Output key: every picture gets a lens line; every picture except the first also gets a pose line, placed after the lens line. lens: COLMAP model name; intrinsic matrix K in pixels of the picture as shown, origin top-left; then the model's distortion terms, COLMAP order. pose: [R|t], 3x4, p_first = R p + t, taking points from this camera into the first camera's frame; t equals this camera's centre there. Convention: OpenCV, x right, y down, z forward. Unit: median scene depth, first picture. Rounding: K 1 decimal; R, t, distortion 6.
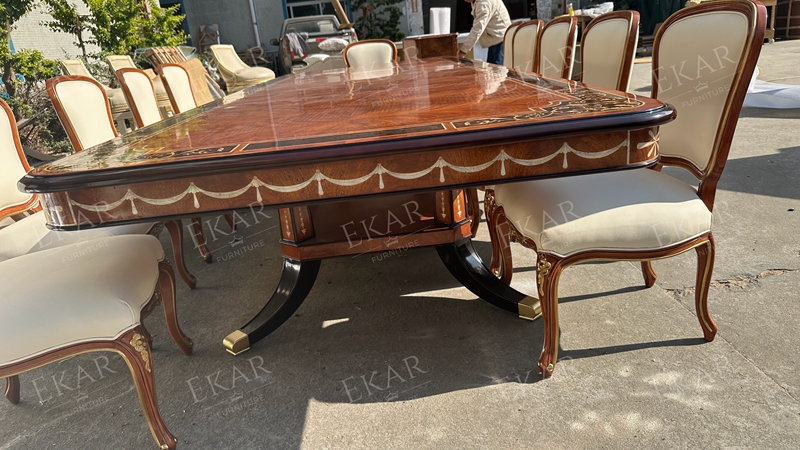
lens RADIAL K [[563.7, 0, 399.1], [0, 563.7, 227.7], [0, 0, 1]] dist [0.013728, -0.025225]
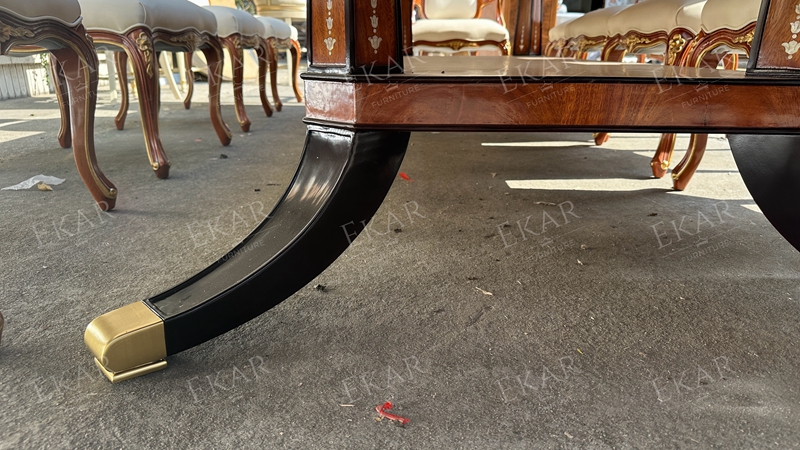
lens RADIAL K [[563.7, 0, 396.8], [0, 563.7, 225.7], [0, 0, 1]] dist [0.013728, -0.025225]
pose [[0.990806, 0.131415, -0.032136, -0.047770], [-0.132029, 0.991086, -0.017797, 0.043977], [0.029511, 0.021877, 0.999325, 0.239705]]
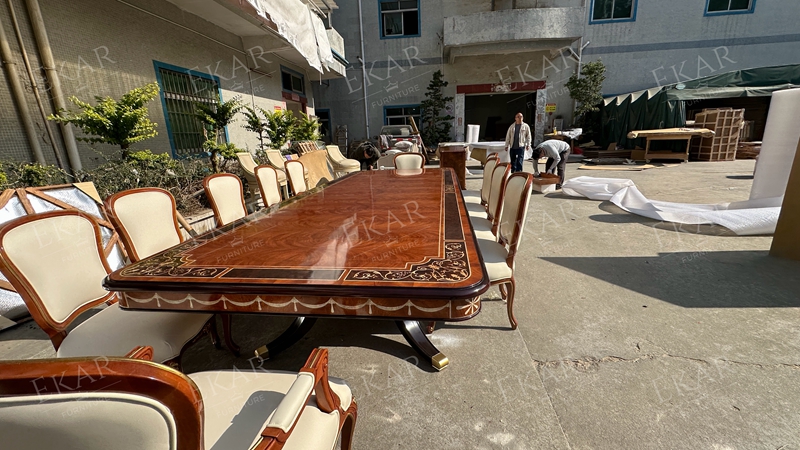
lens RADIAL K [[333.8, 0, 400.7], [0, 333.8, 223.0], [0, 0, 1]] dist [-0.003296, 0.000445]
pose [[0.985036, 0.104156, -0.137312, 0.075383], [-0.112318, 0.992254, -0.053075, -0.061935], [0.130721, 0.067704, 0.989105, 0.015676]]
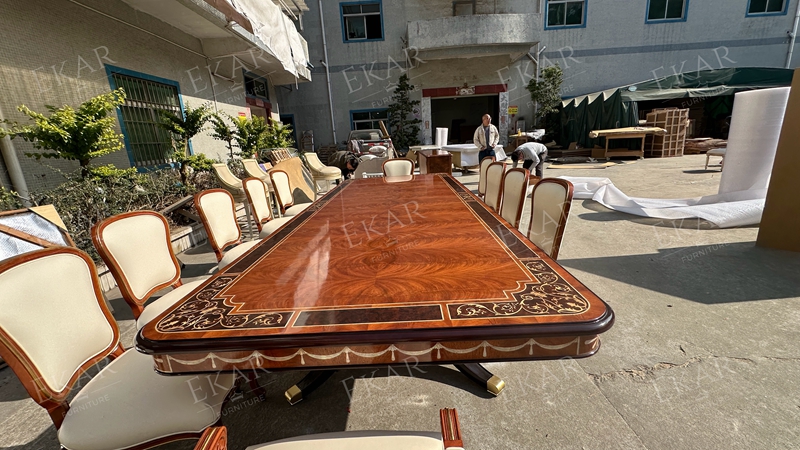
lens RADIAL K [[333.8, 0, 400.8], [0, 333.8, 223.7], [0, 0, 1]] dist [-0.003296, 0.000445]
pose [[0.997905, 0.054257, -0.035251, -0.000399], [-0.056622, 0.995941, -0.069969, -0.069714], [0.031311, 0.071818, 0.996926, 0.036515]]
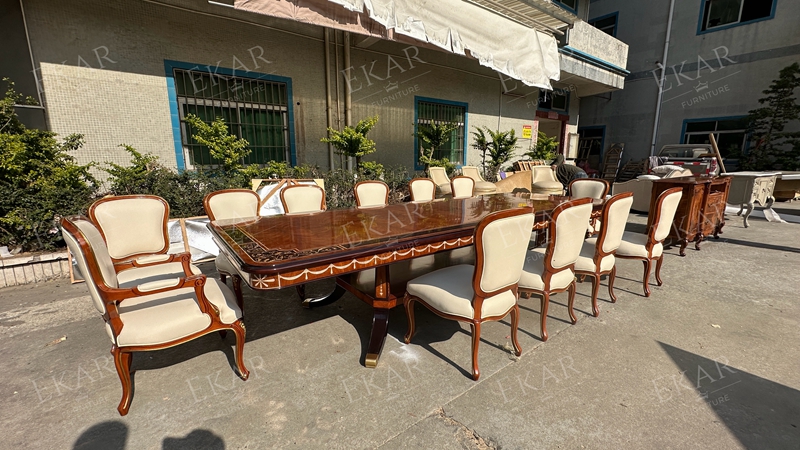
lens RADIAL K [[333.8, 0, 401.6], [0, 333.8, 223.9], [0, 0, 1]] dist [-0.003296, 0.000445]
pose [[0.565156, 0.258535, -0.783427, 0.344956], [-0.319579, 0.944090, 0.081014, -0.128484], [0.760571, 0.204582, 0.616181, 0.122841]]
